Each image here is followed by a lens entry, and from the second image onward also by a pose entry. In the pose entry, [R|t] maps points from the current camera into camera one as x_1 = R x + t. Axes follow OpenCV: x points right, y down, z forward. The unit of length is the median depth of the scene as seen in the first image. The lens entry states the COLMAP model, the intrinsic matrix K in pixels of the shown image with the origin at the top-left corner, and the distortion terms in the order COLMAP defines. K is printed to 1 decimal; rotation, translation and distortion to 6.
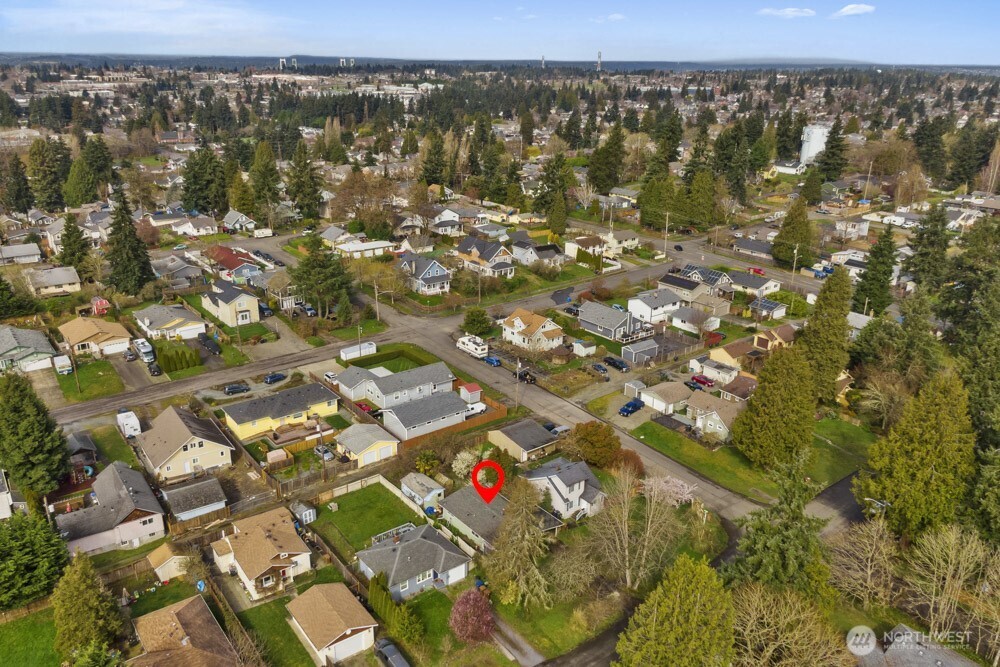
lens RADIAL K [[717.6, 0, 500.0], [0, 717.6, 333.5], [0, 0, 1]] dist [0.037529, -0.064174]
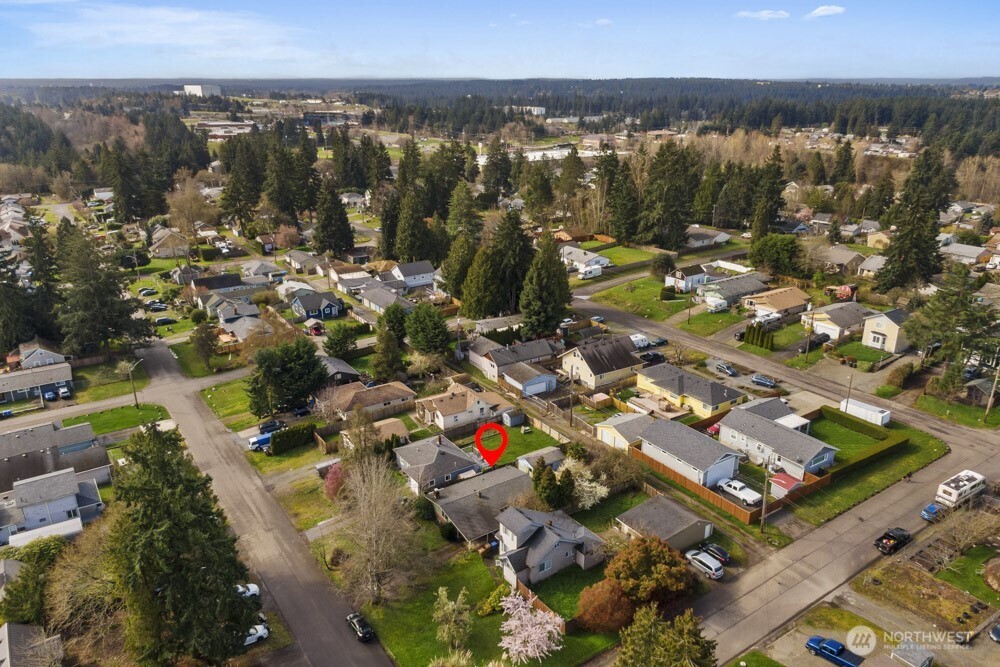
lens RADIAL K [[708.5, 0, 500.0], [0, 708.5, 333.5], [0, 0, 1]] dist [0.084762, -0.153917]
pose [[-0.093946, 0.307071, -0.947038, 0.619939], [-0.323307, 0.890280, 0.320740, -0.193313], [0.941619, 0.336317, 0.015640, 0.685600]]
